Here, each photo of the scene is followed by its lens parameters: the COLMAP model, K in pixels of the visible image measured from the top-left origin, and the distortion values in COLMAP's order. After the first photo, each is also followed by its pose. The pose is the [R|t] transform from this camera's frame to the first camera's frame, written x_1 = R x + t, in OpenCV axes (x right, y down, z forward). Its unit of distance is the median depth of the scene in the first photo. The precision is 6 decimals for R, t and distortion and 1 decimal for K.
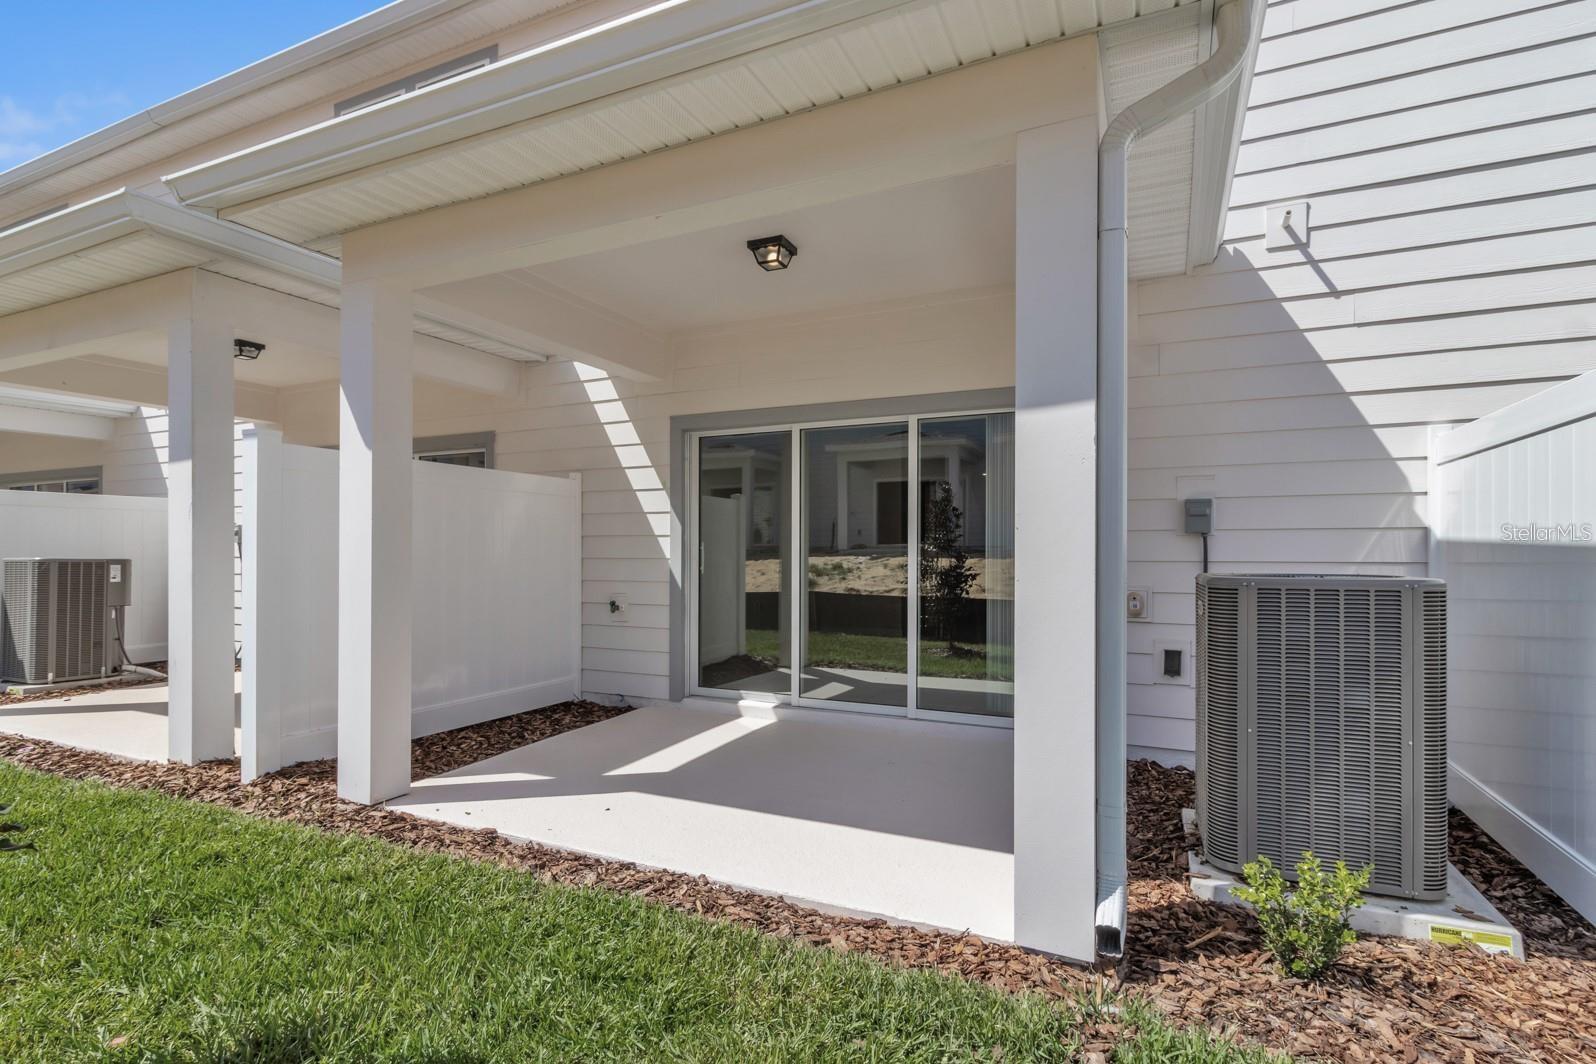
lens RADIAL K [[773.0, 0, 798.0], [0, 773.0, 541.3], [0, 0, 1]] dist [0.003563, 0.000302]
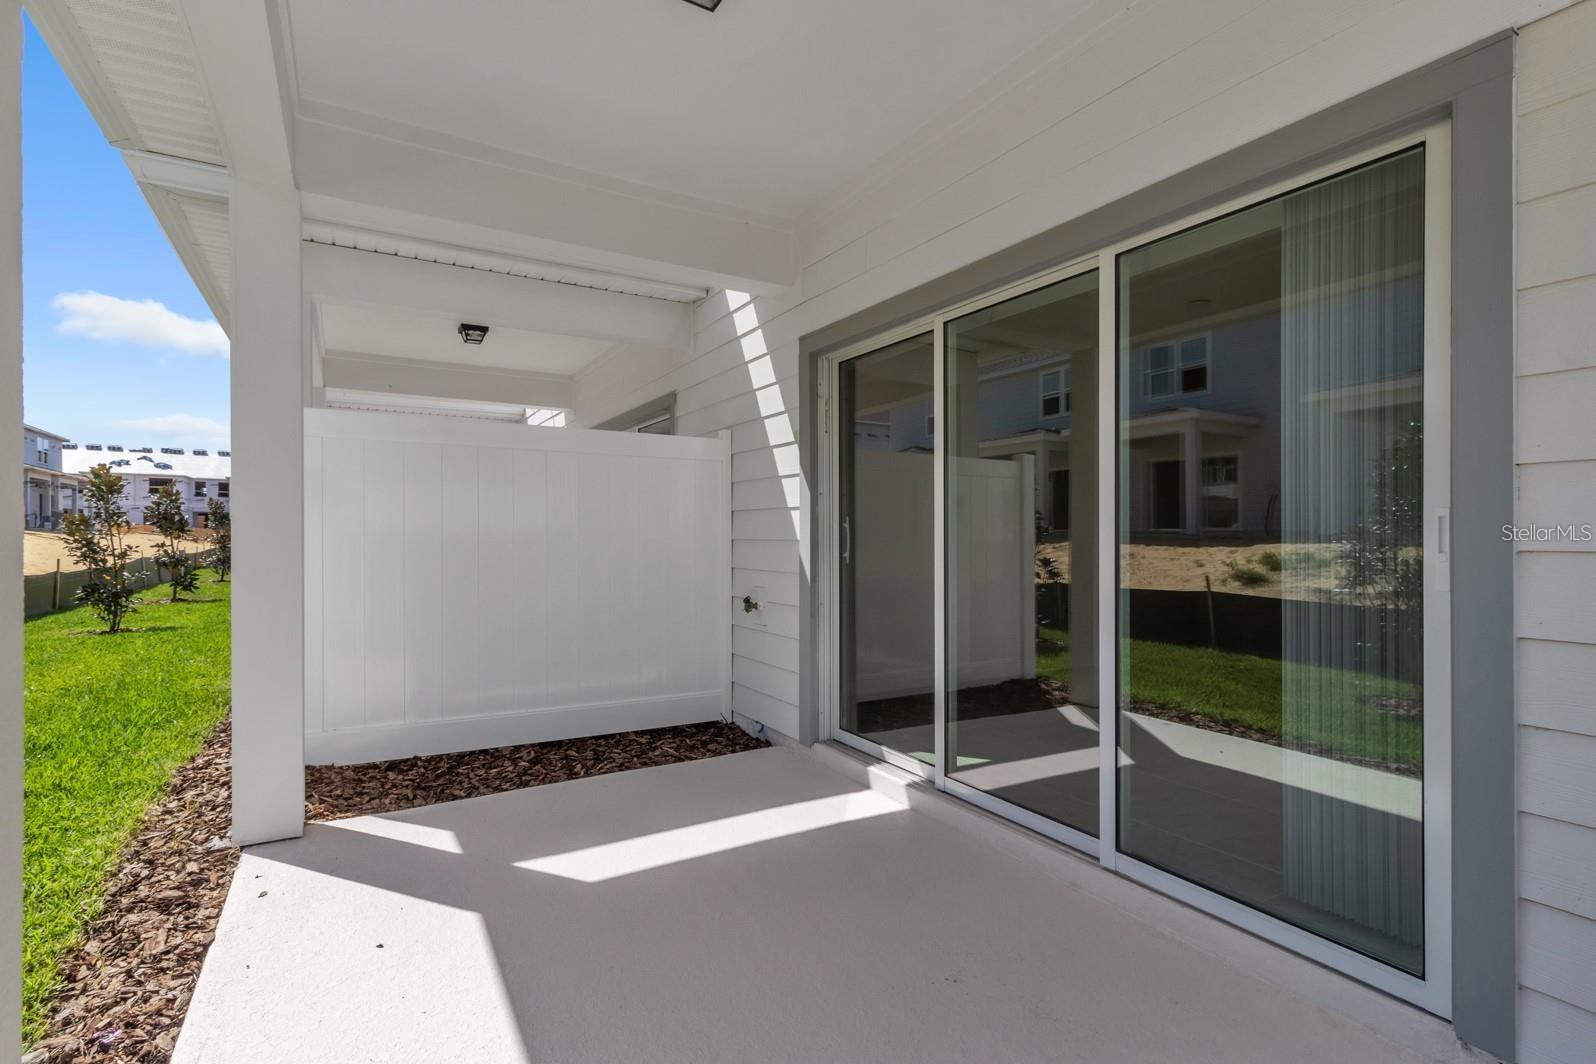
lens RADIAL K [[773.0, 0, 800.2], [0, 773.0, 524.3], [0, 0, 1]] dist [0.003563, 0.000302]
pose [[0.823119, -0.005811, -0.567840, 0.227786], [0.003434, 0.999980, -0.005256, 0.011254], [0.567859, 0.002377, 0.823122, 0.414454]]
